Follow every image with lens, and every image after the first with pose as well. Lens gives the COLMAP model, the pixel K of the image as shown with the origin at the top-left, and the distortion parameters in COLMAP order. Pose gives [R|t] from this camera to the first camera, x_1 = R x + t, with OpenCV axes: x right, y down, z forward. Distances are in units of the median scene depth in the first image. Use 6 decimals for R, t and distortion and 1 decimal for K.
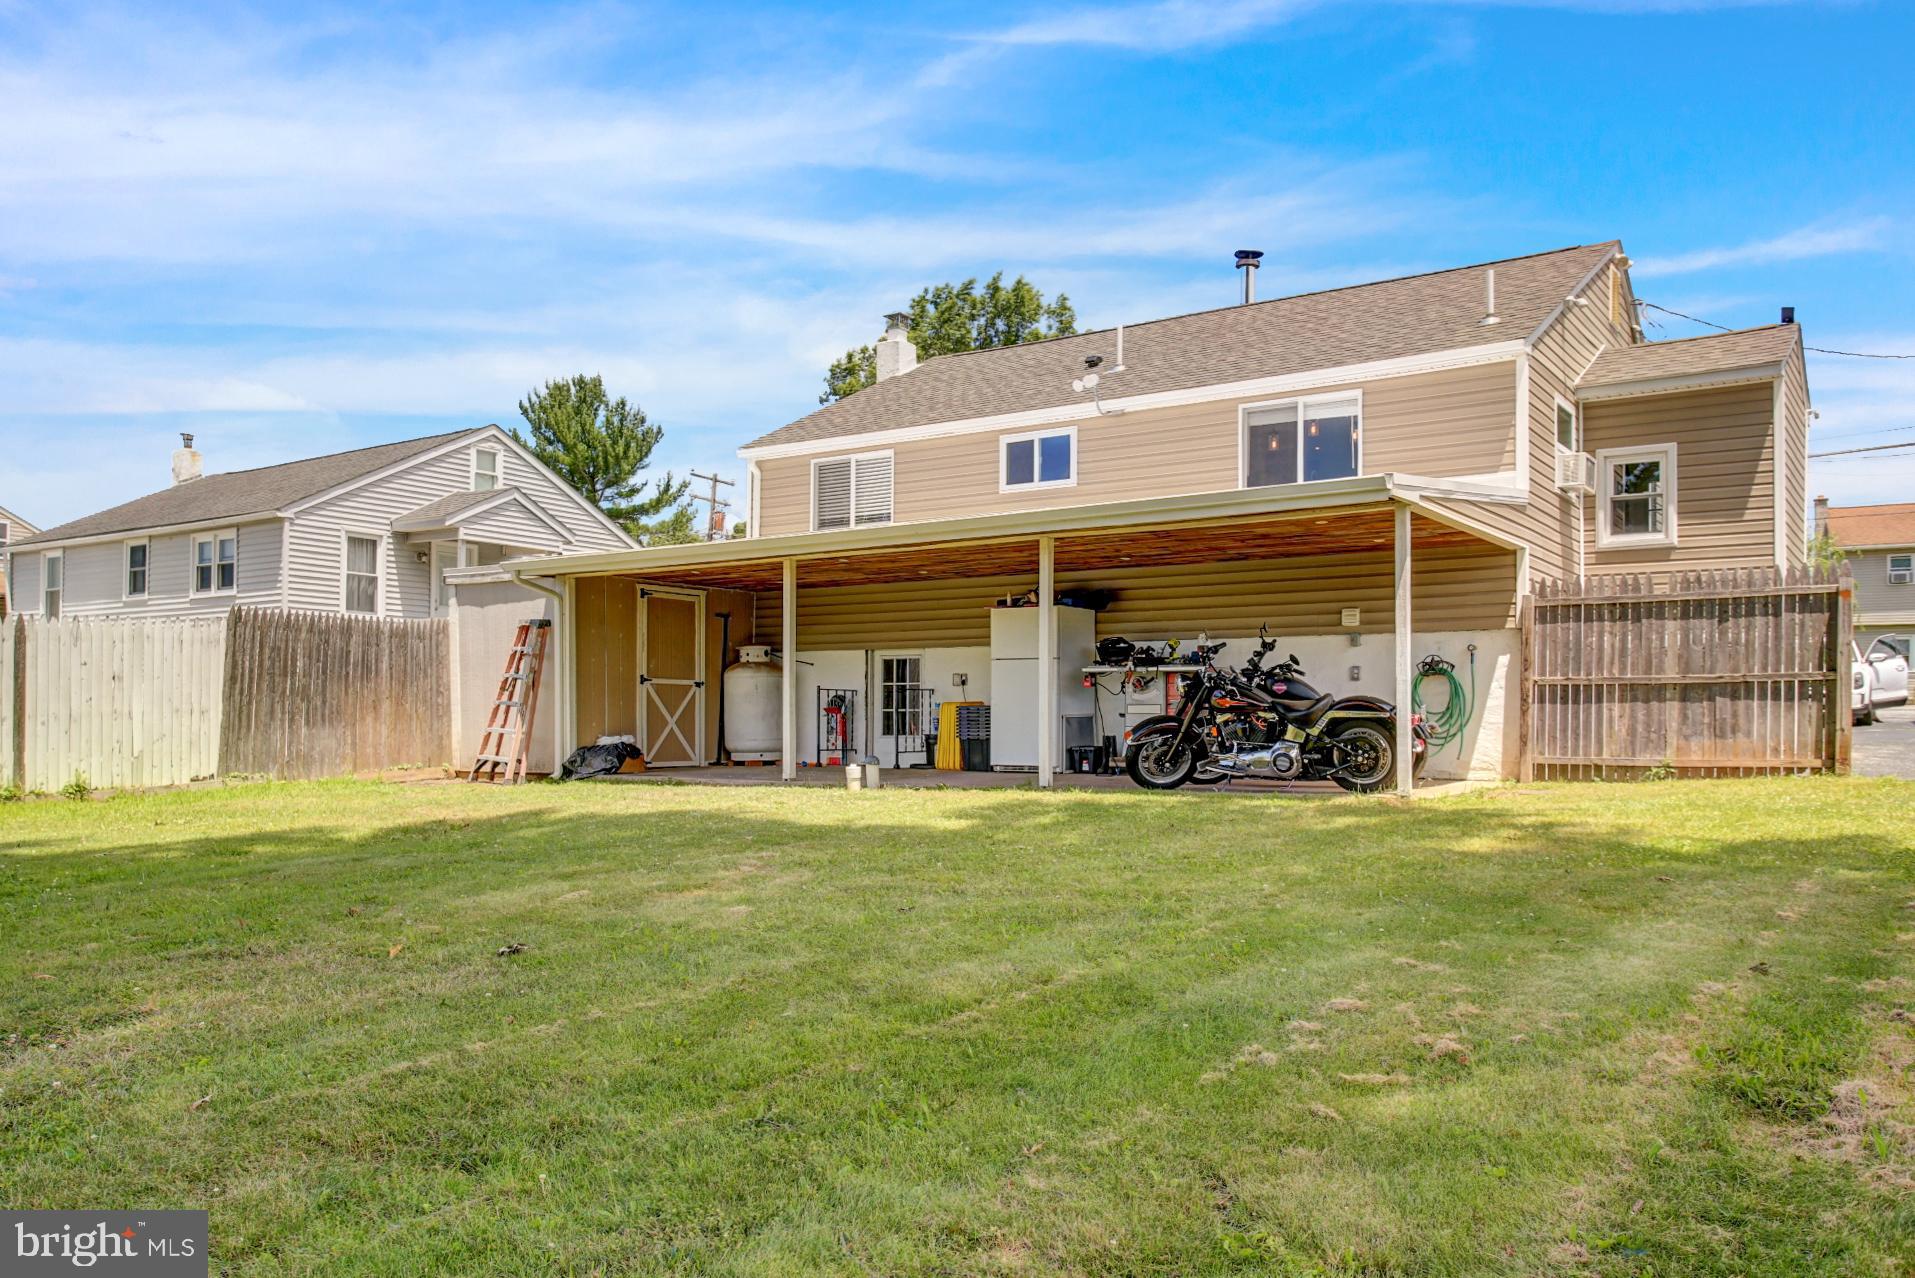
lens RADIAL K [[1525.0, 0, 955.8], [0, 1525.0, 747.8], [0, 0, 1]] dist [-0.021295, -0.003614]
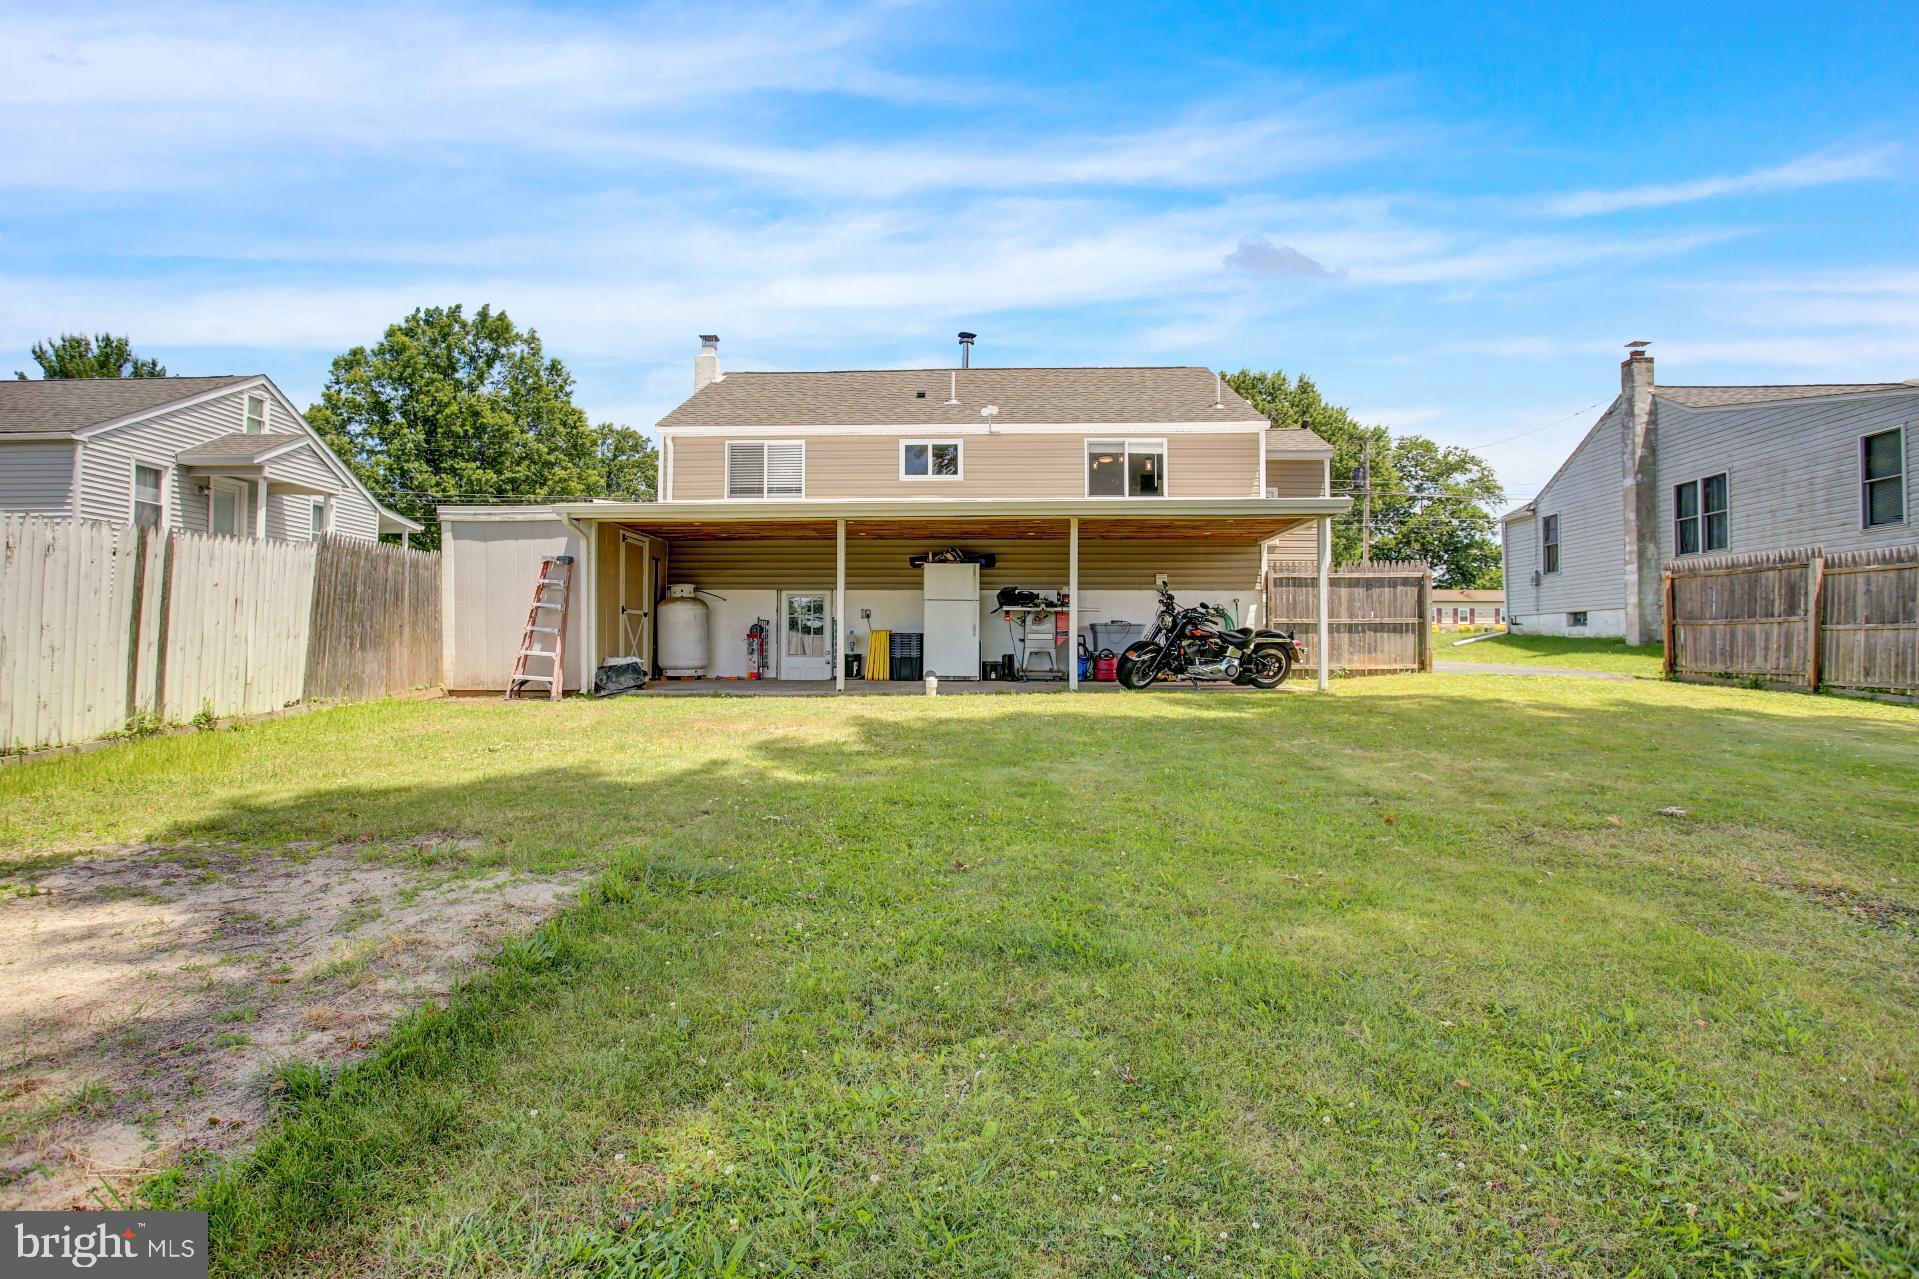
lens RADIAL K [[1020.3, 0, 956.4], [0, 1020.3, 645.5], [0, 0, 1]] dist [-0.076473, 0.035180]
pose [[0.832617, -0.002046, 0.553845, -0.452151], [0.009563, 0.999897, -0.010682, -0.006116], [-0.553766, 0.014191, 0.832551, 0.205094]]
